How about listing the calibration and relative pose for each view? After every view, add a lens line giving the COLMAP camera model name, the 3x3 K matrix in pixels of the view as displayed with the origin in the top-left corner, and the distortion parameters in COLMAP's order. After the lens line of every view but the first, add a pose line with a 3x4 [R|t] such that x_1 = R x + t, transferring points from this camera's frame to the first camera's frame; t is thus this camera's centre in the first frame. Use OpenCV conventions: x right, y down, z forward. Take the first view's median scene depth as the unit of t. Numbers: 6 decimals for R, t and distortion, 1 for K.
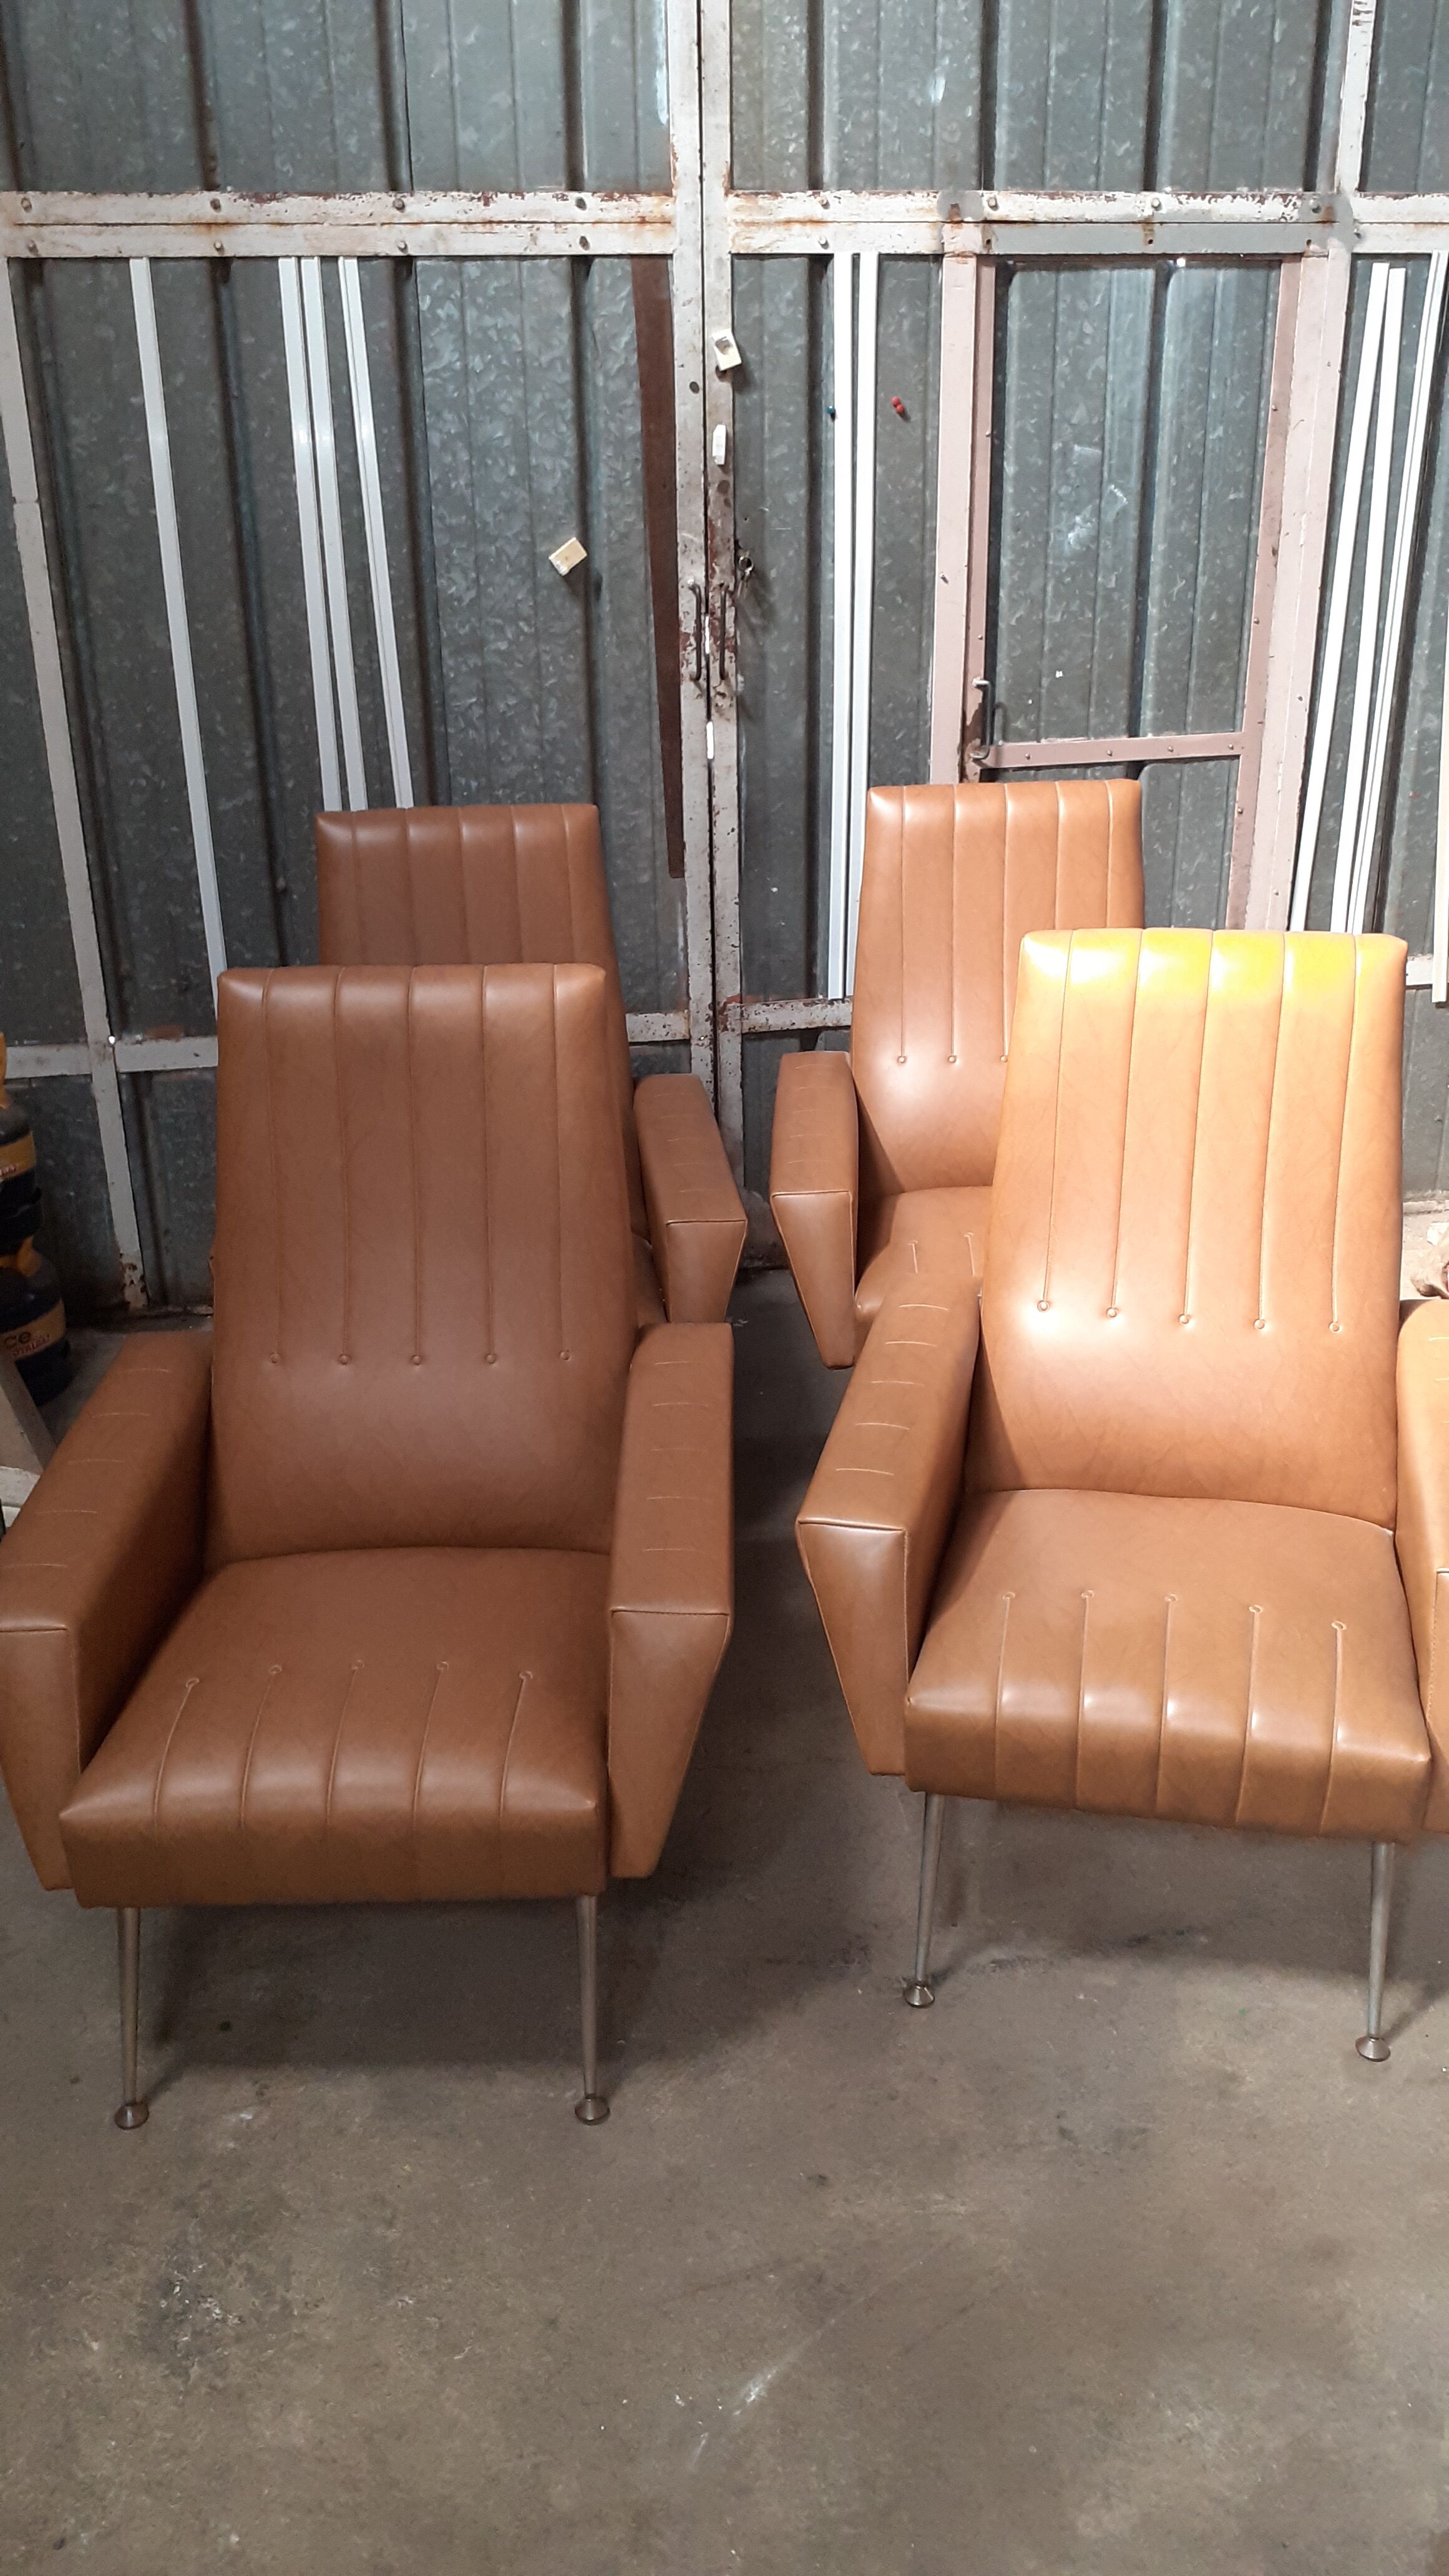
lens RADIAL K [[2186.0, 0, 785.6], [0, 2186.0, 1326.2], [0, 0, 1]] dist [0.041566, -0.092649]
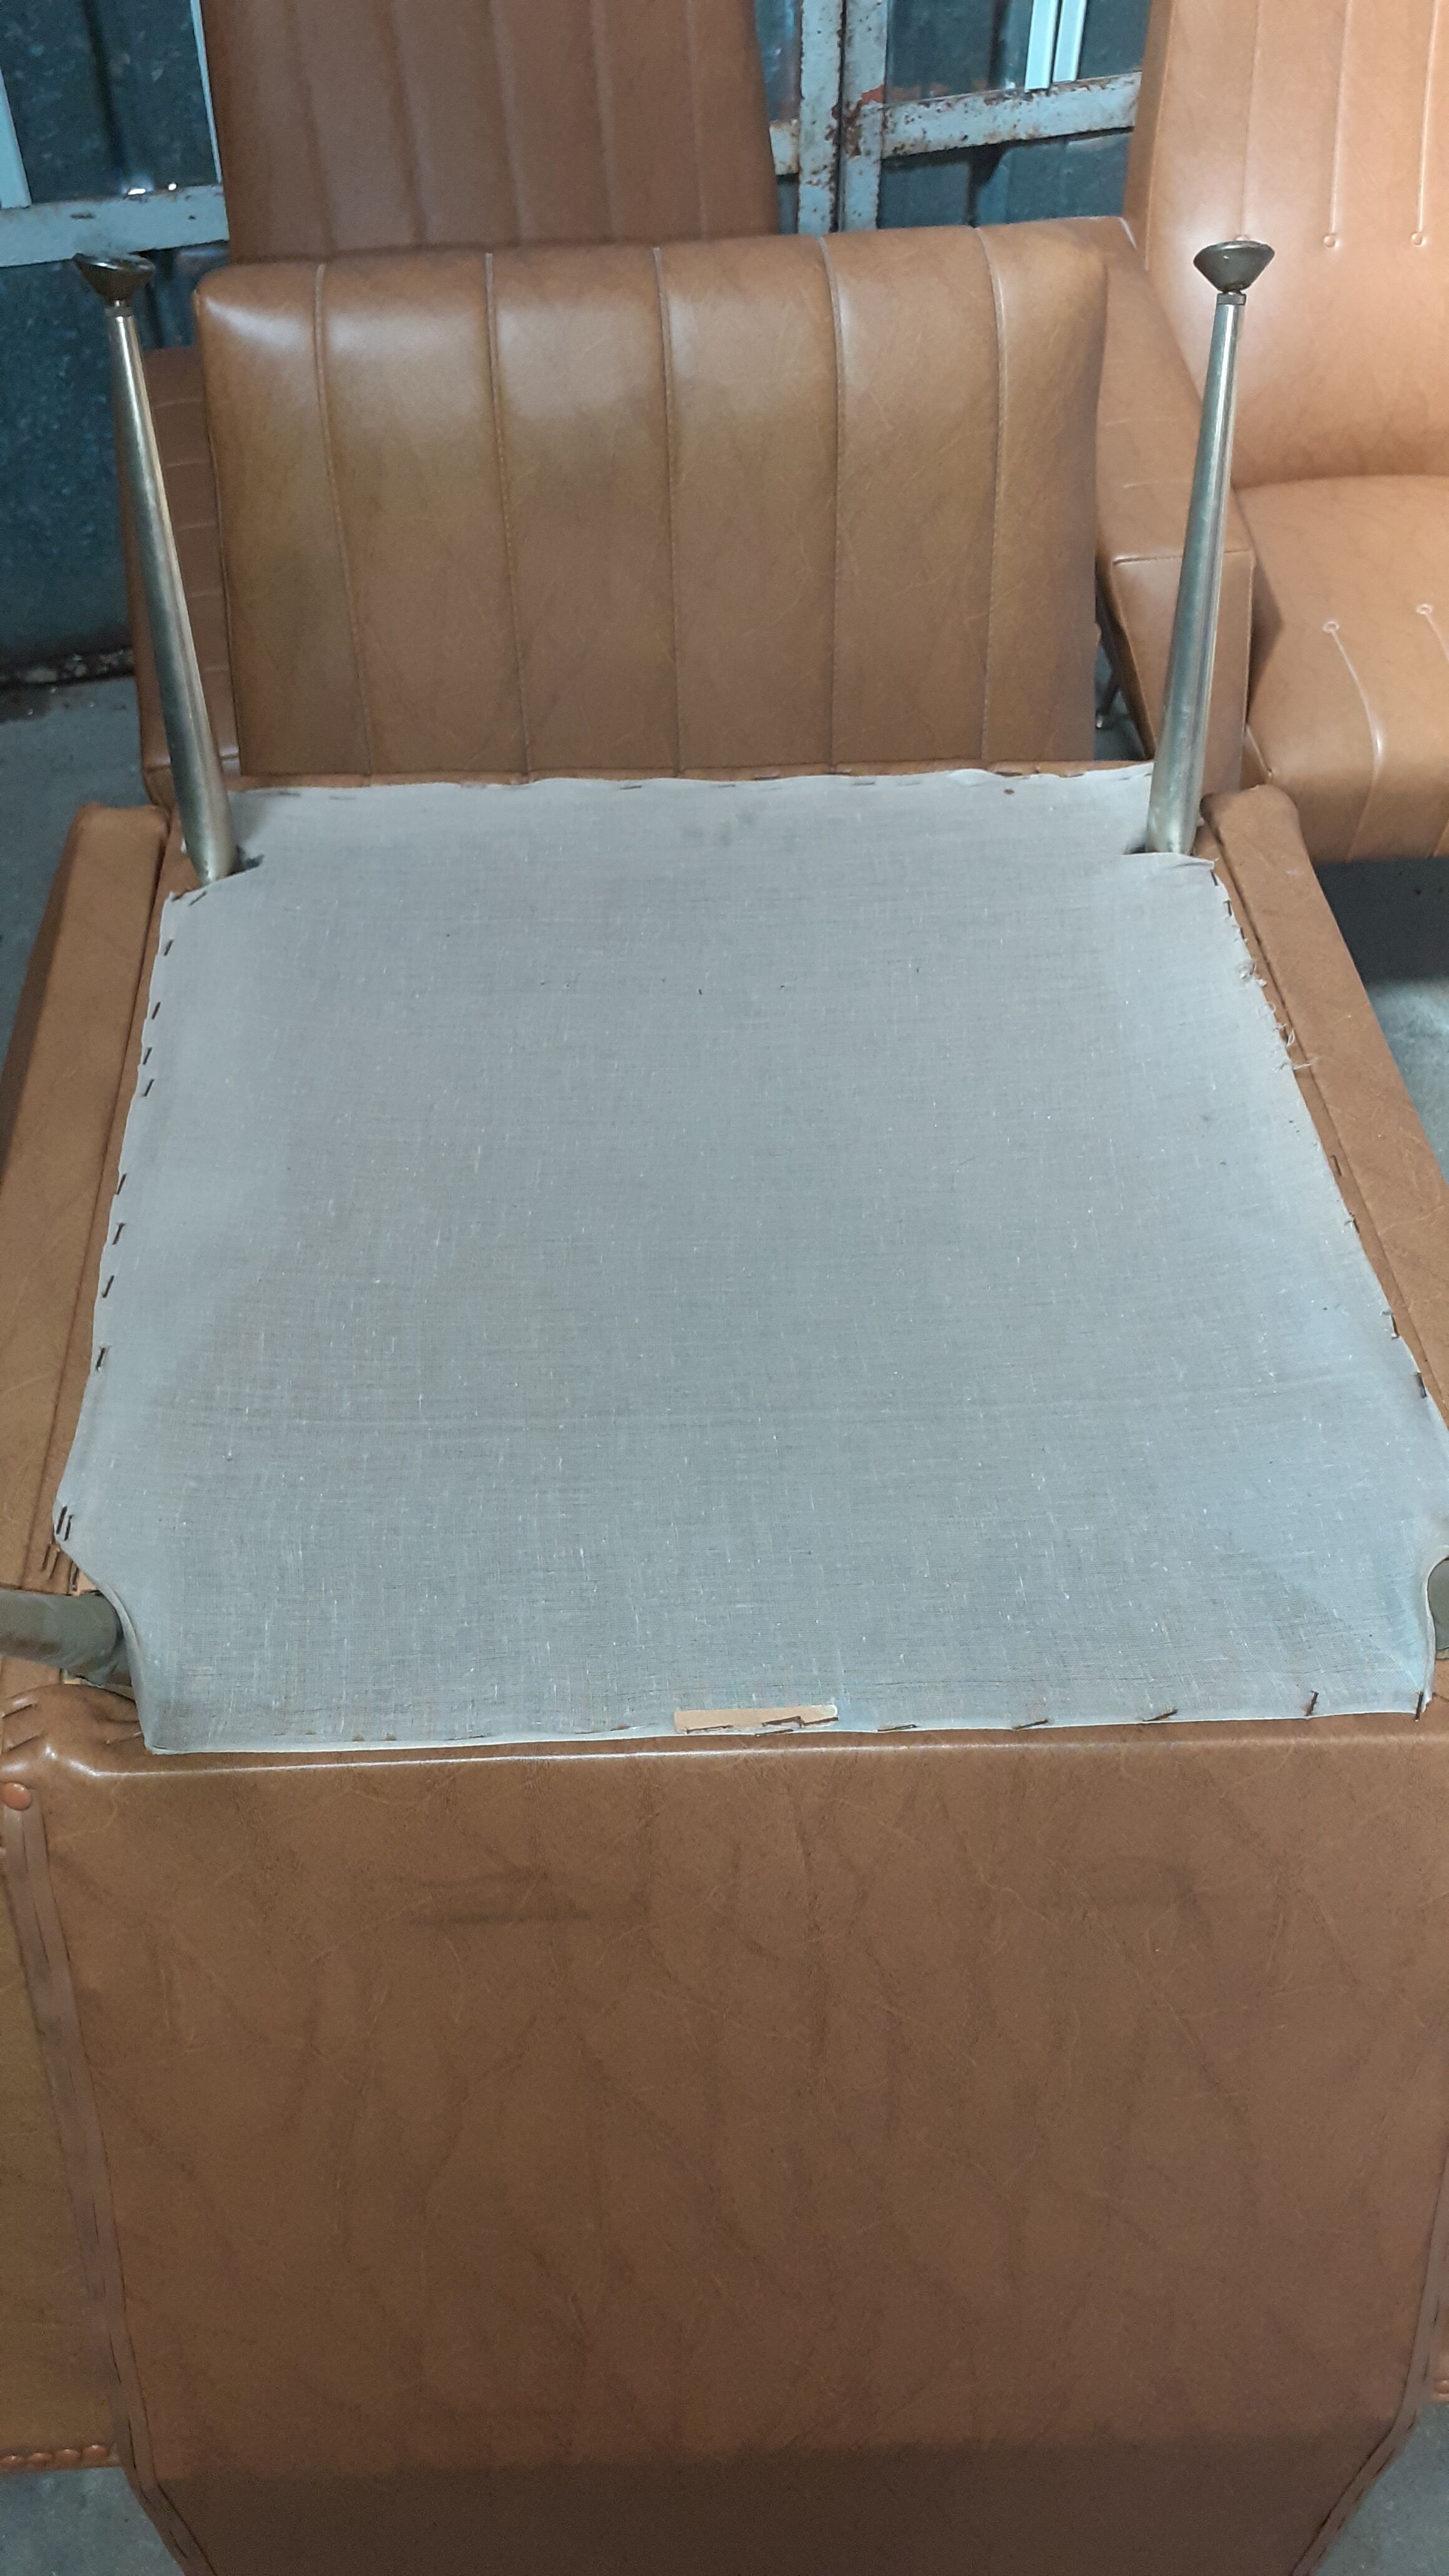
lens RADIAL K [[2186.0, 0, 783.7], [0, 2186.0, 1403.1], [0, 0, 1]] dist [0.041566, -0.092649]
pose [[0.994081, -0.073788, 0.079744, -0.138788], [0.031751, 0.899249, 0.436283, -0.105033], [-0.103902, -0.431169, 0.896269, 0.370443]]
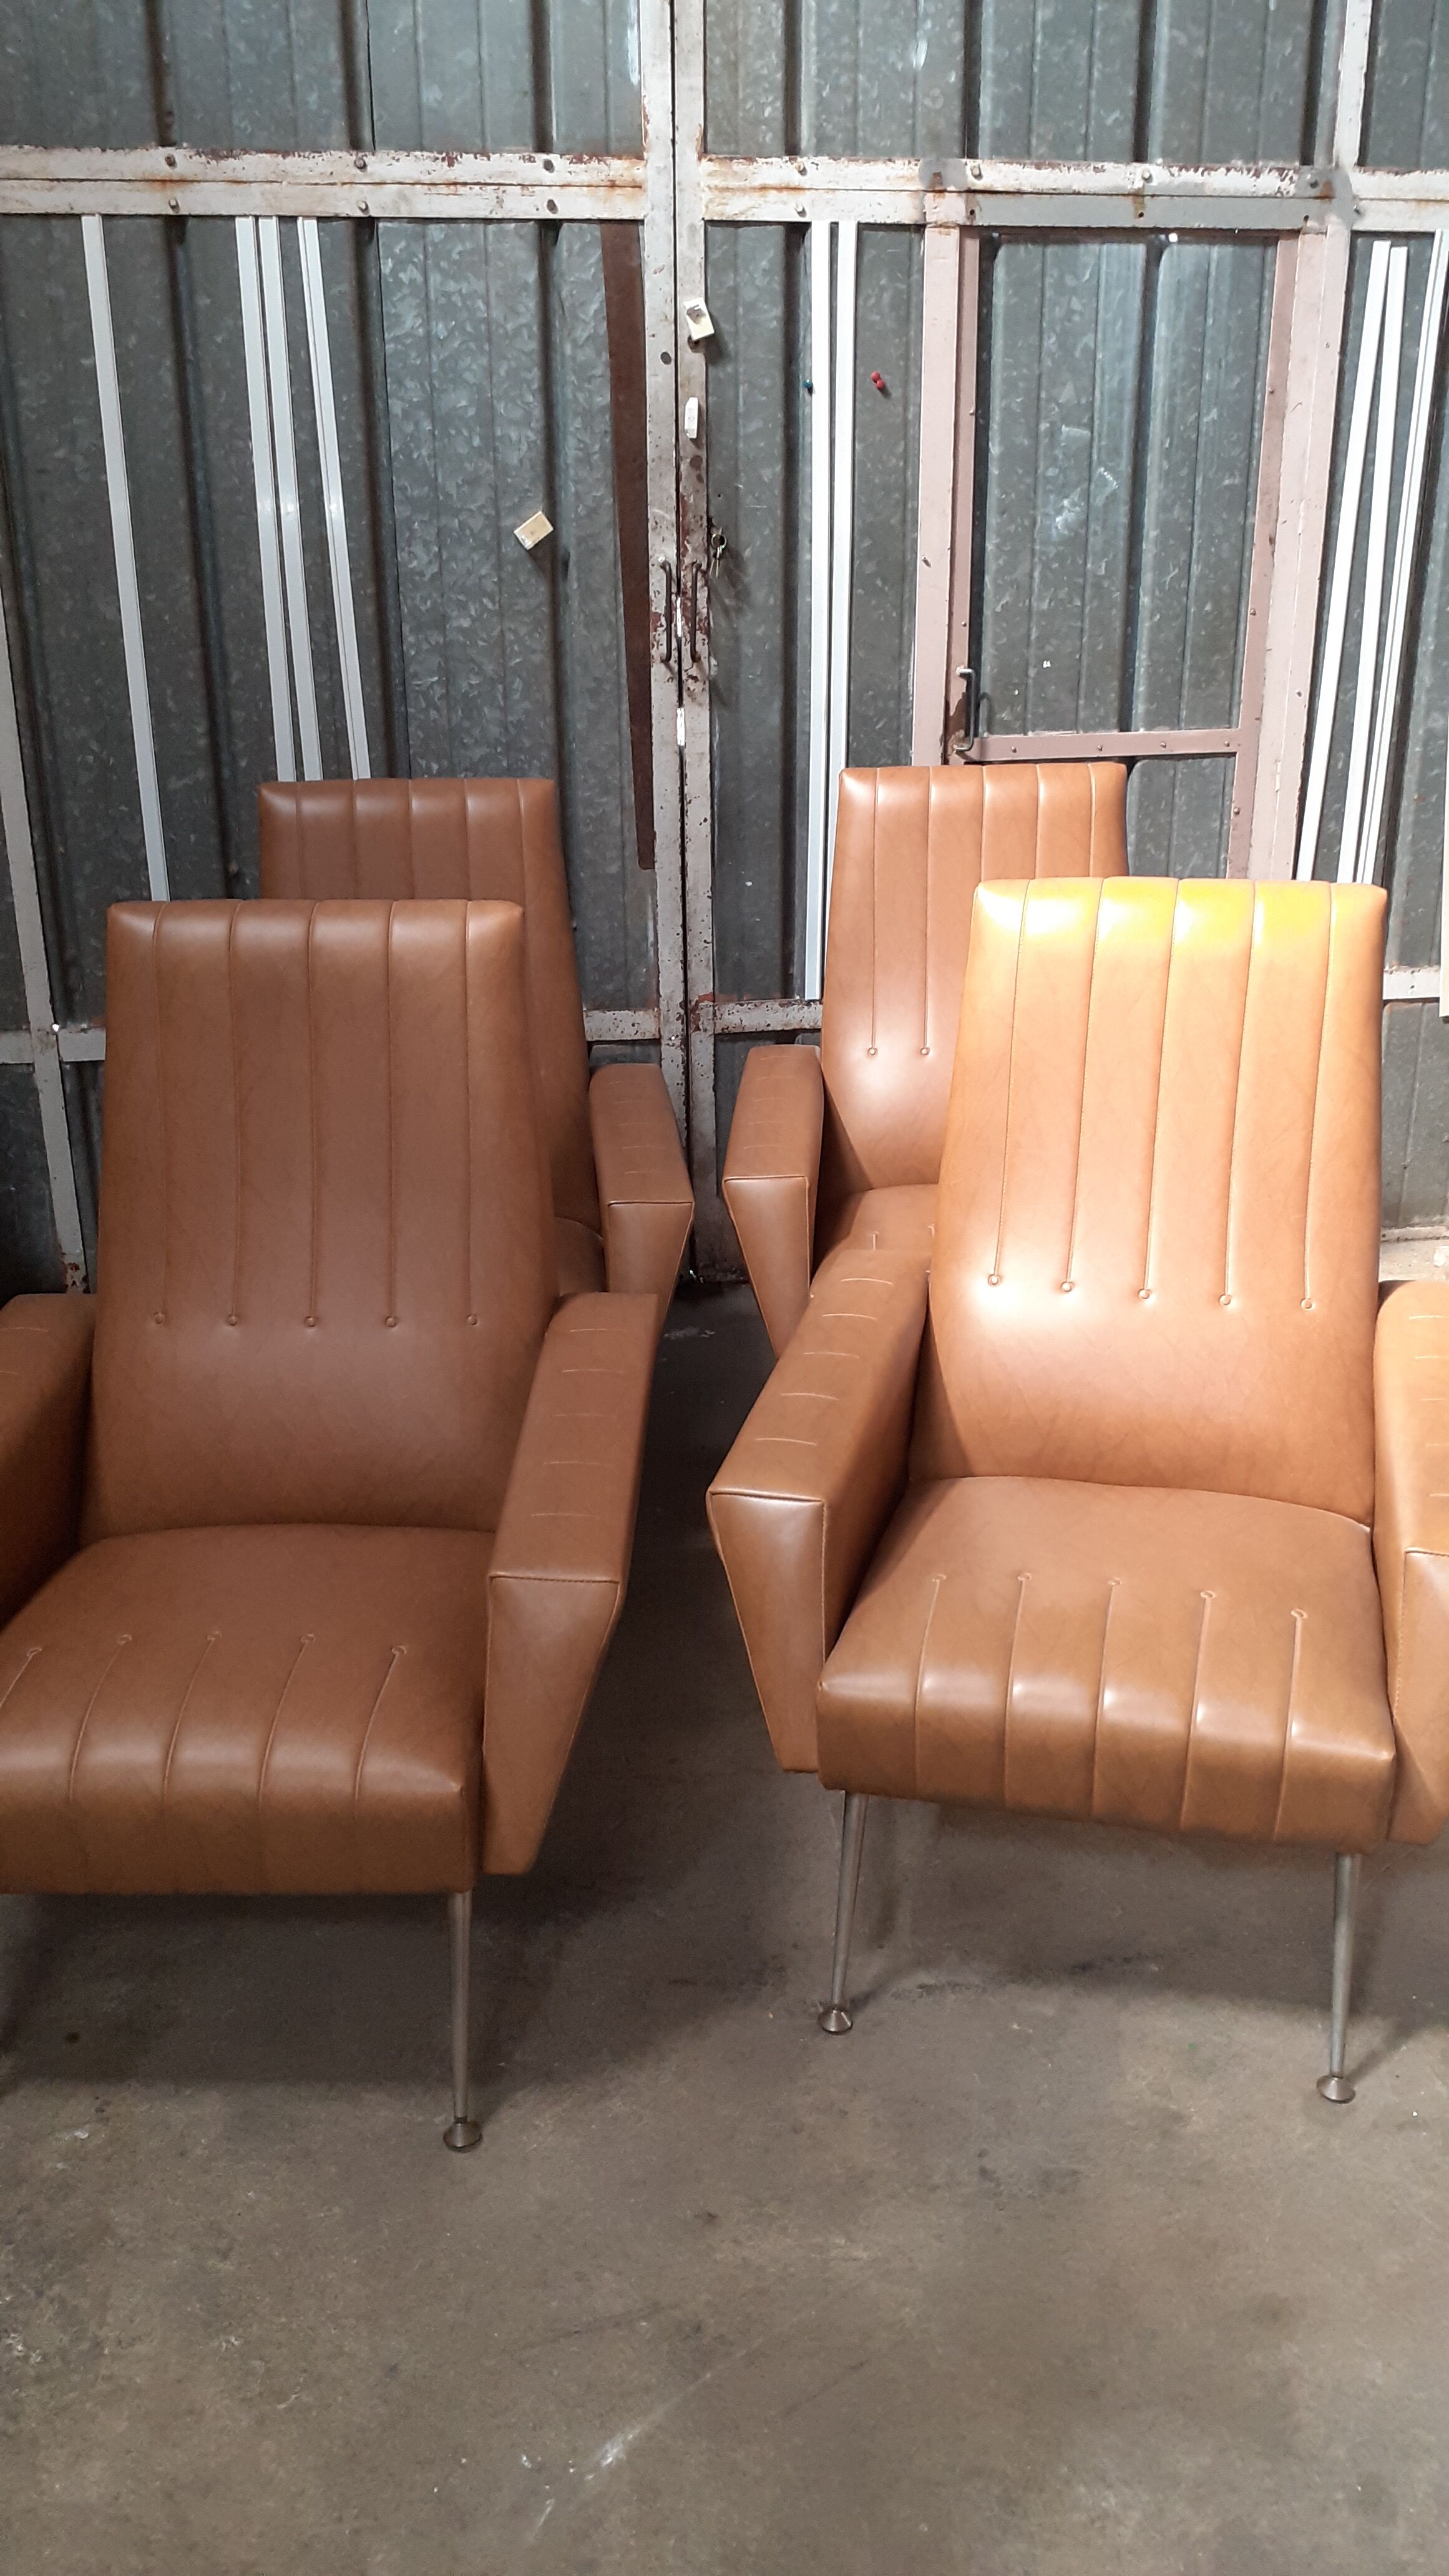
lens RADIAL K [[2186.0, 0, 781.5], [0, 2186.0, 1314.3], [0, 0, 1]] dist [0.041566, -0.092649]
pose [[0.999706, 0.013995, -0.019790, 0.035227], [-0.014861, 0.998908, -0.044298, 0.036315], [0.019149, 0.044579, 0.998822, 0.055057]]
